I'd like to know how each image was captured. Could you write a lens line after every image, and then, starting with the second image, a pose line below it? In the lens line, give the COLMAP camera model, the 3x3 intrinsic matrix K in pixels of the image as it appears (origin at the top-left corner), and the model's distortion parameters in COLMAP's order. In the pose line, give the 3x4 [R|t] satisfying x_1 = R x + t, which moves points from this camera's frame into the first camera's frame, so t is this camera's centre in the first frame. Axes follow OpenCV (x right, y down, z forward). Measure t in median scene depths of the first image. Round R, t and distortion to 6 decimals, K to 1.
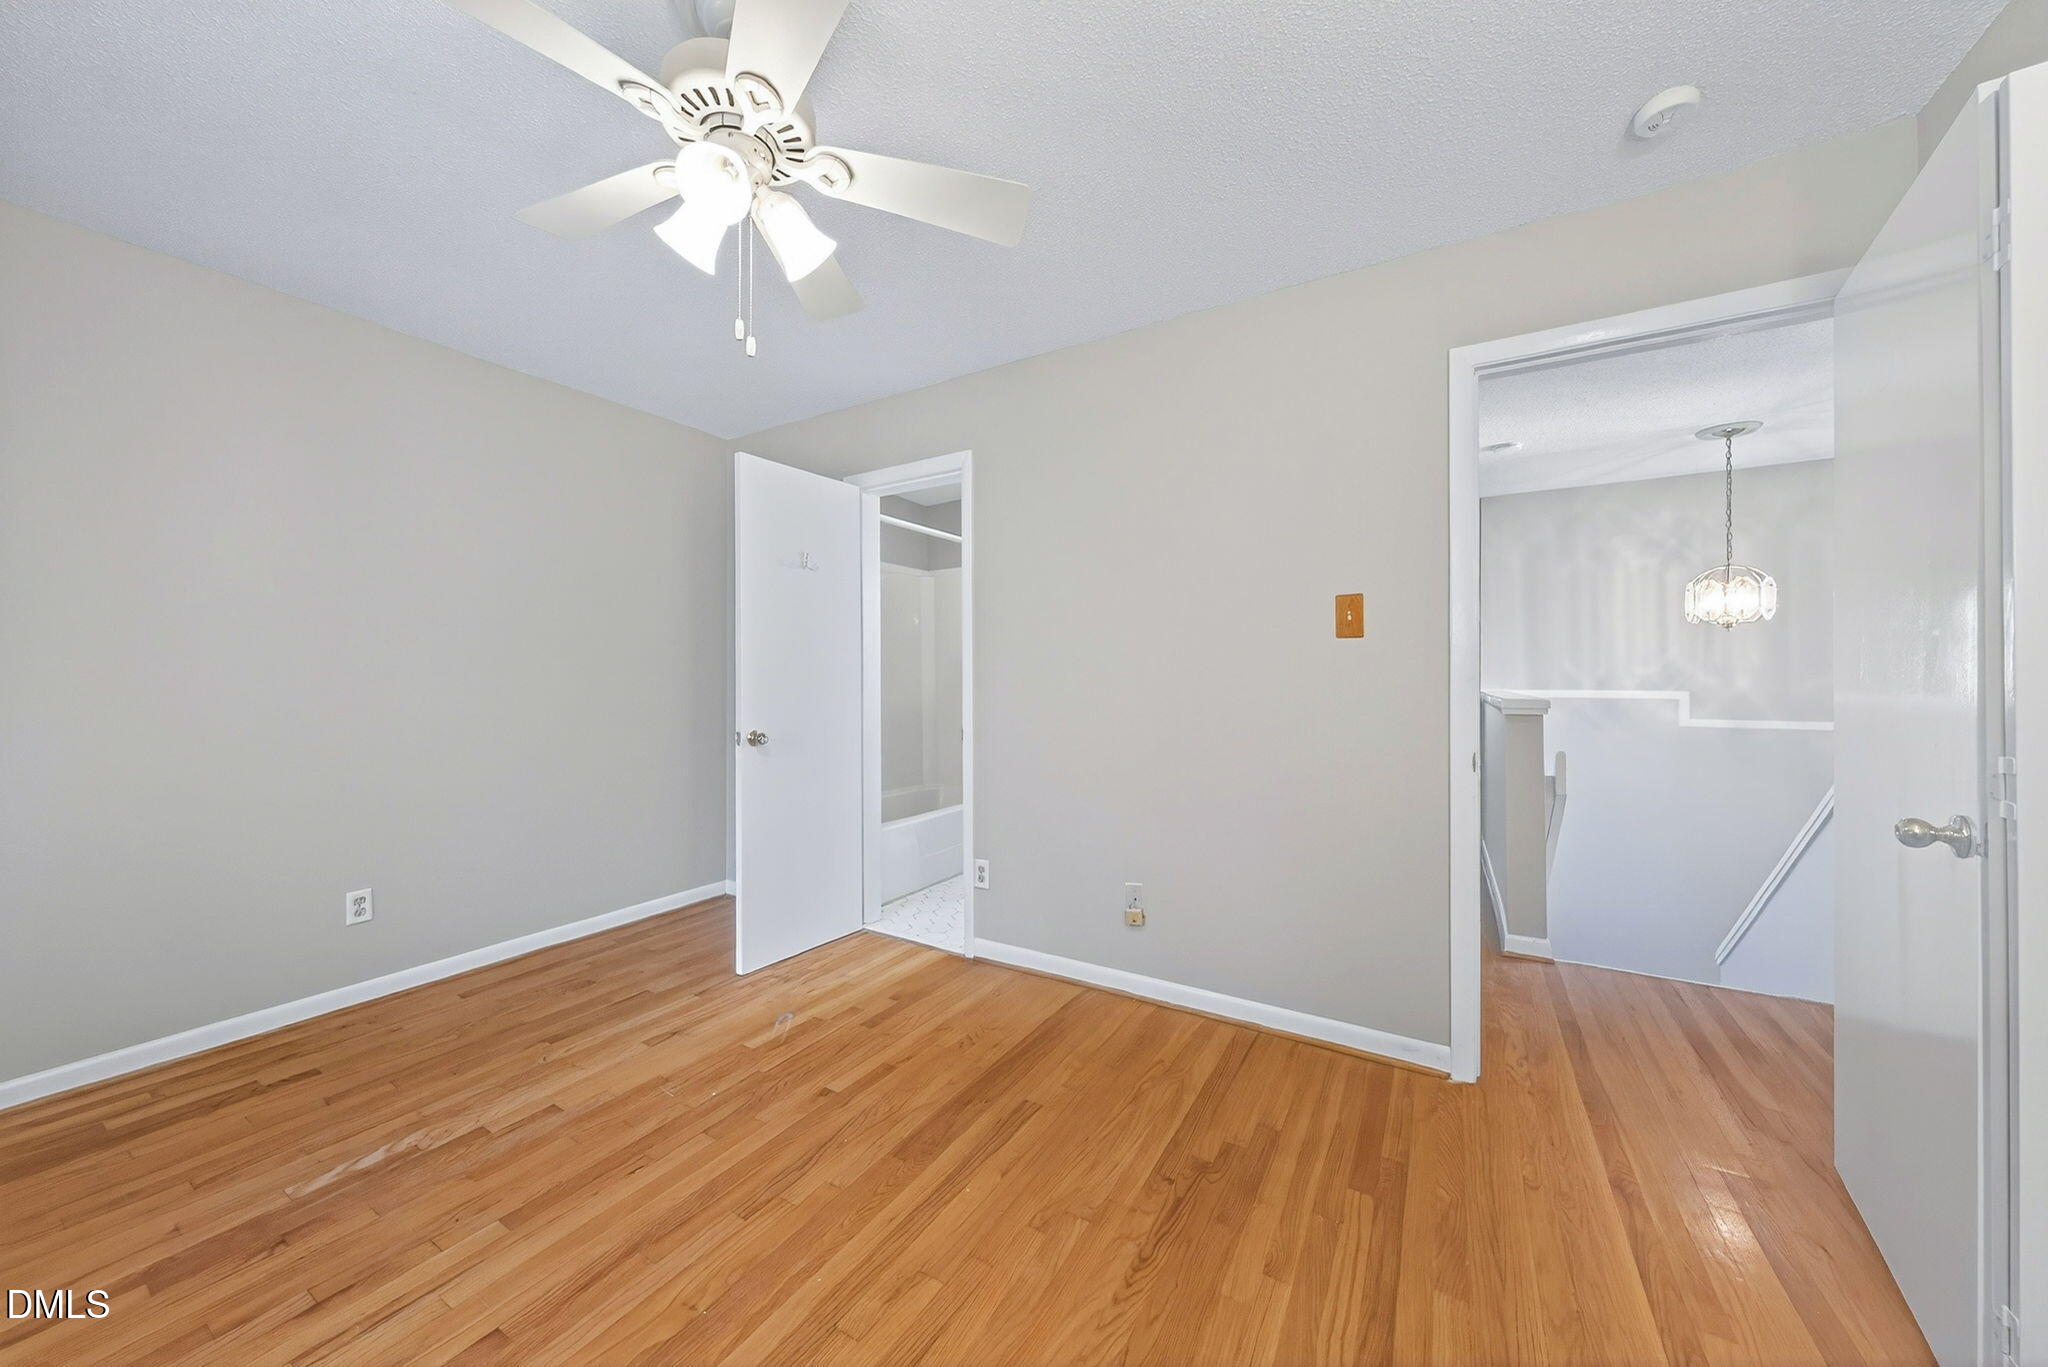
lens RADIAL K [[706.7, 0, 1032.8], [0, 706.7, 675.4], [0, 0, 1]] dist [0.000460, 0.000033]
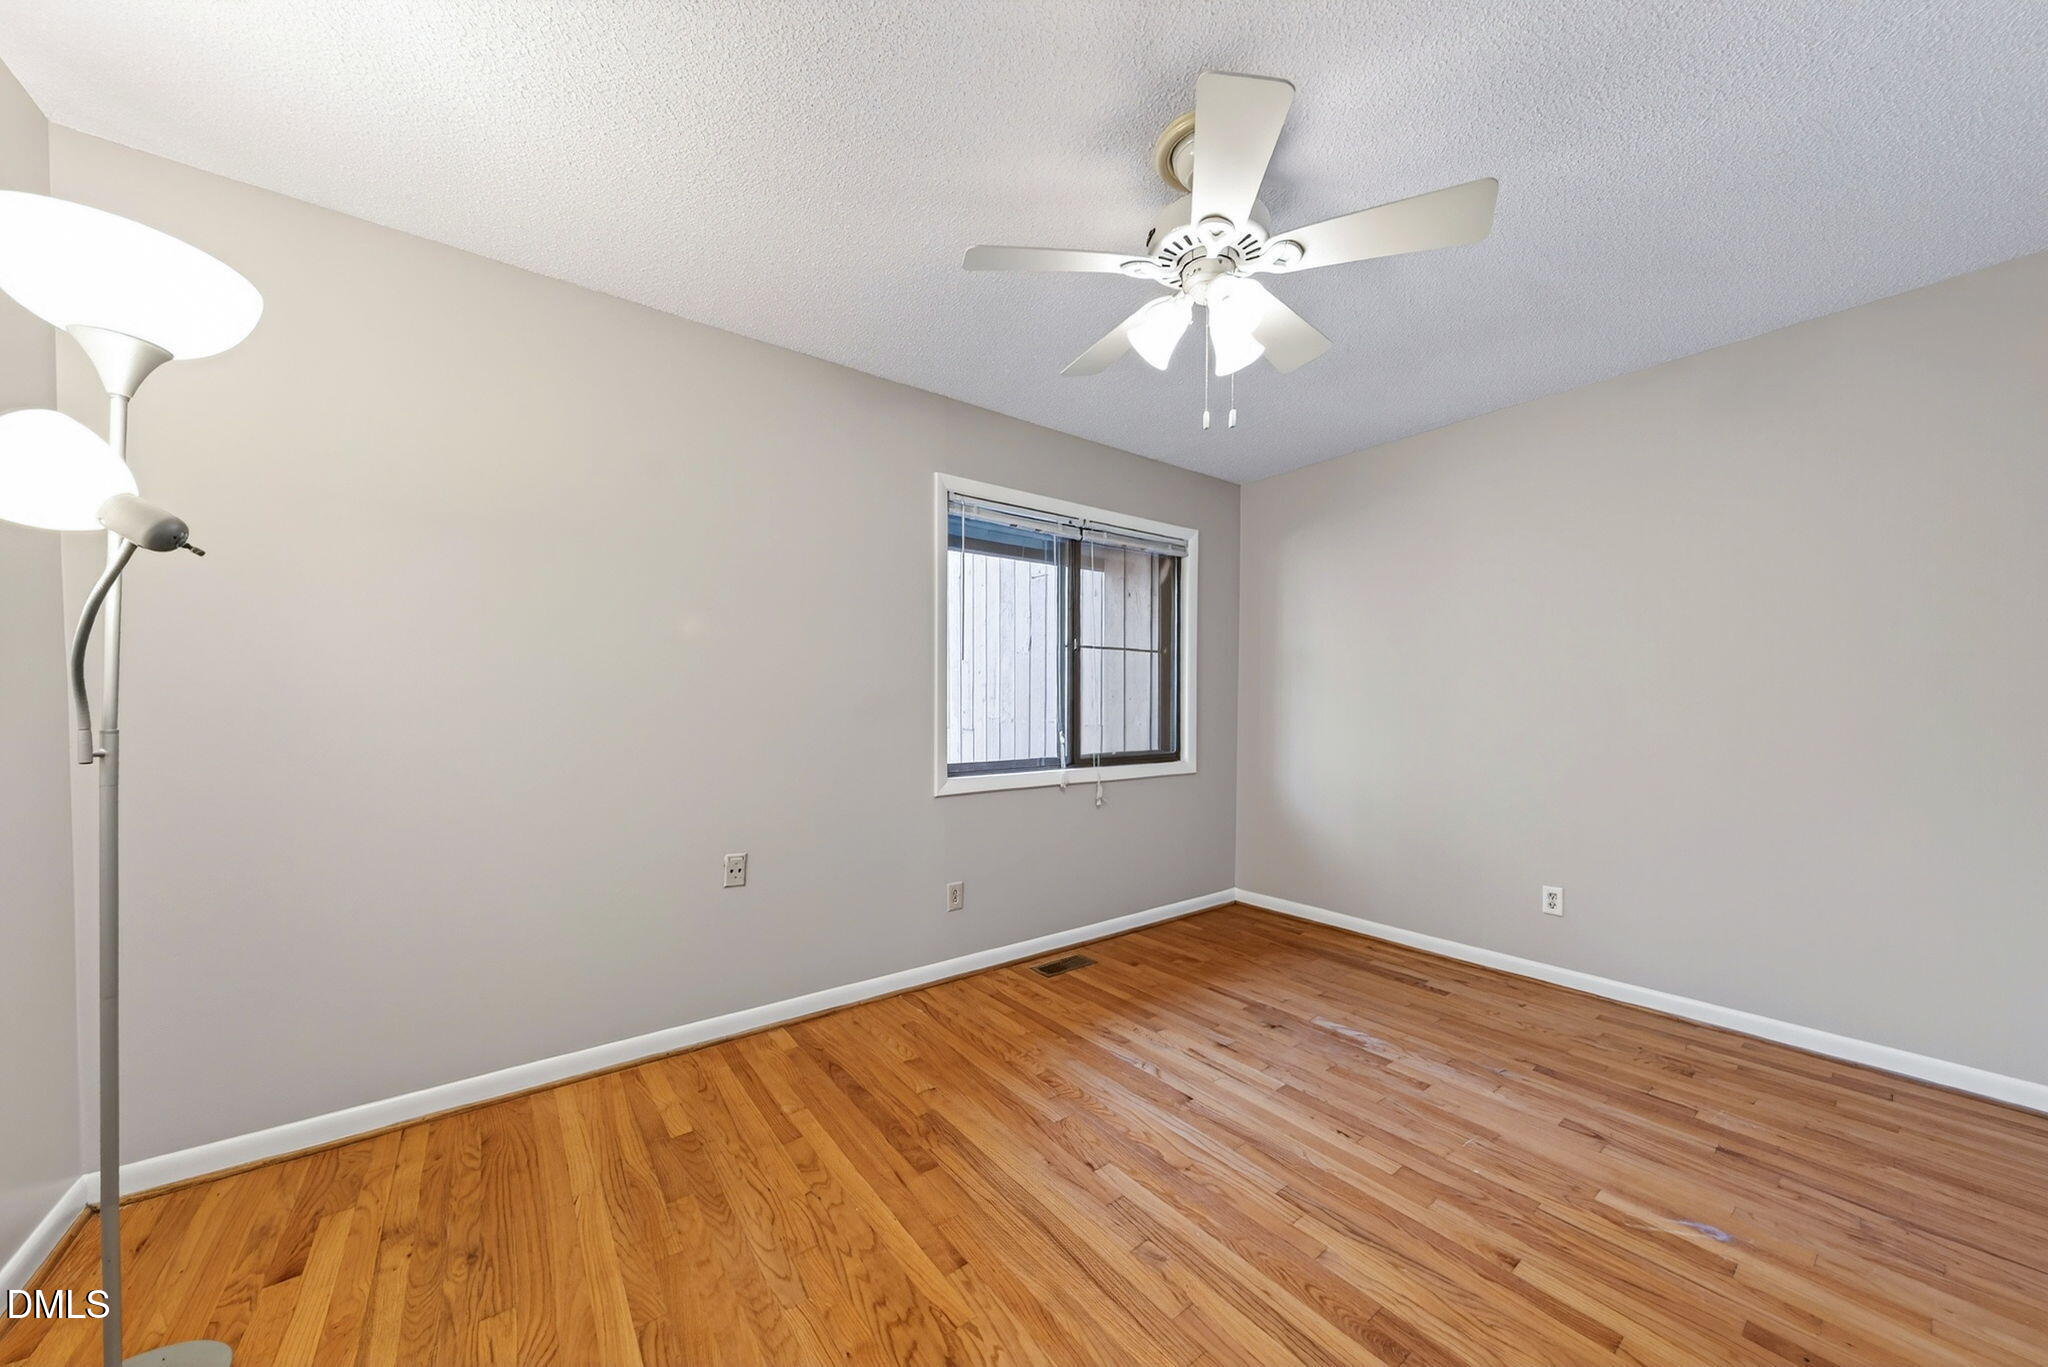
lens RADIAL K [[713.5, 0, 1023.4], [0, 713.5, 732.6], [0, 0, 1]] dist [0.000214, 0.000023]
pose [[-0.380819, 0.036088, -0.923945, 0.595929], [0.002246, 0.999271, 0.038104, 0.004827], [0.924647, 0.012436, -0.380622, 0.834262]]
